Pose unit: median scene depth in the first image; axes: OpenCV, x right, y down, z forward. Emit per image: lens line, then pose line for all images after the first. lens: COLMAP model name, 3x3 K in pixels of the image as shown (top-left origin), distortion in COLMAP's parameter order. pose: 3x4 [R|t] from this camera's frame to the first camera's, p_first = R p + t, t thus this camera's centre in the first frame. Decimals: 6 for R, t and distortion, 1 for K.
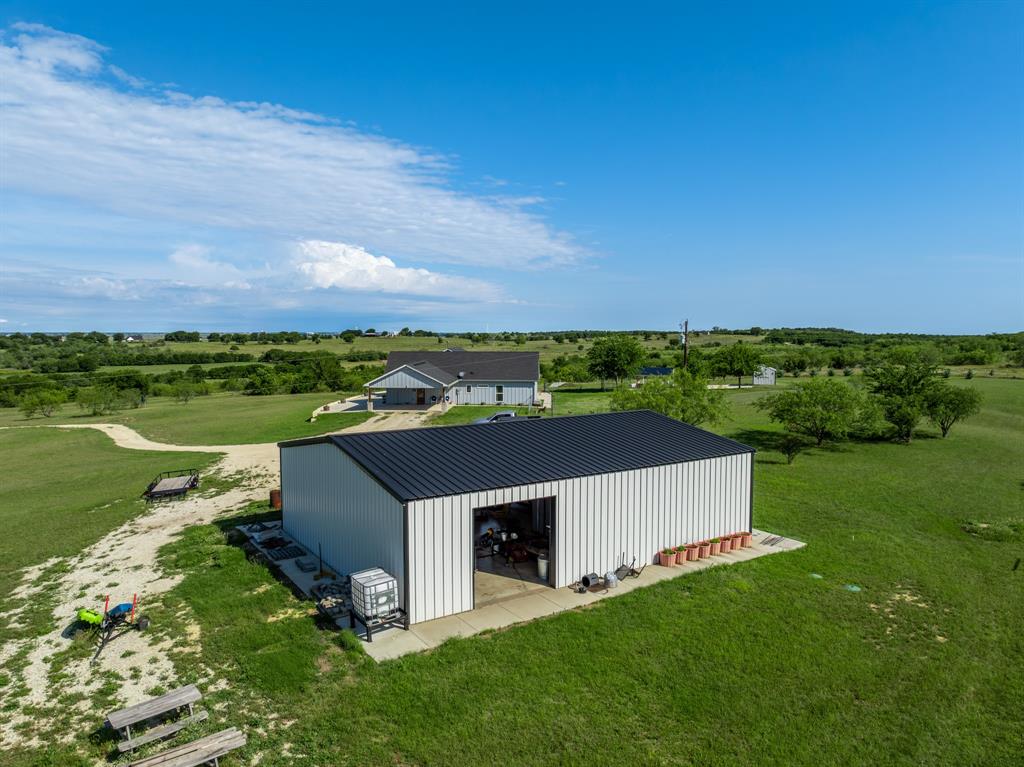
lens RADIAL K [[731.1, 0, 510.3], [0, 731.1, 380.1], [0, 0, 1]] dist [-0.002161, 0.004911]
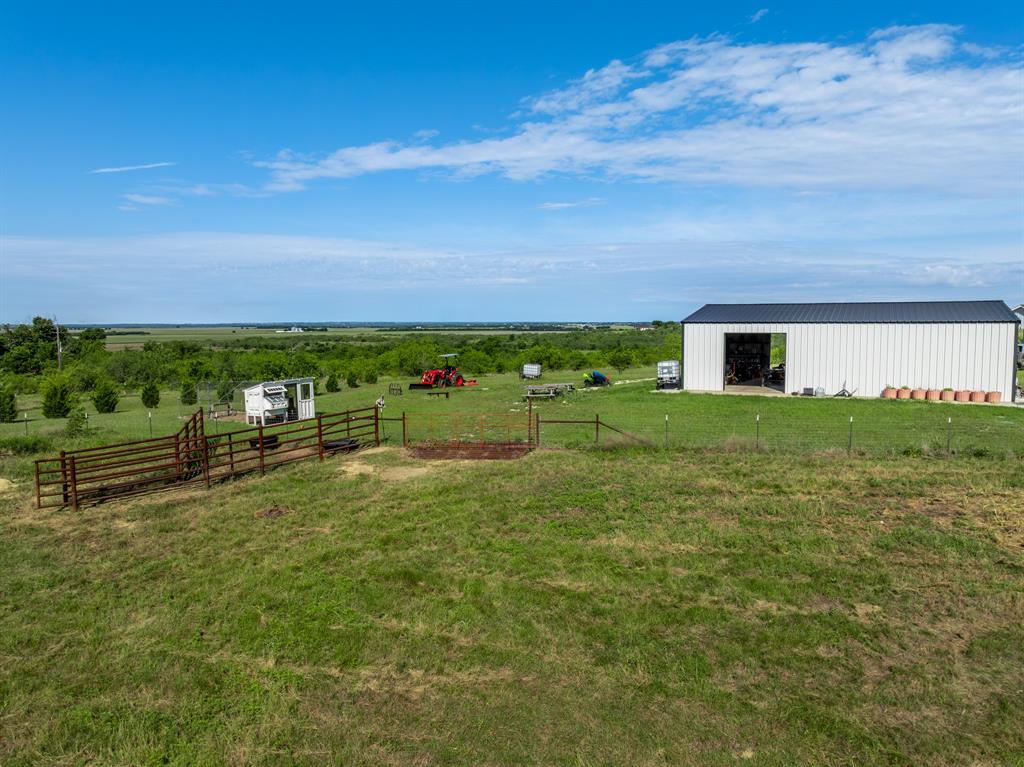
lens RADIAL K [[731.1, 0, 510.4], [0, 731.1, 383.4], [0, 0, 1]] dist [-0.002161, 0.004911]
pose [[0.506308, 0.070909, -0.859432, 0.100183], [-0.053251, 0.997282, 0.050912, 0.019411], [0.860707, 0.019989, 0.508709, -0.028114]]
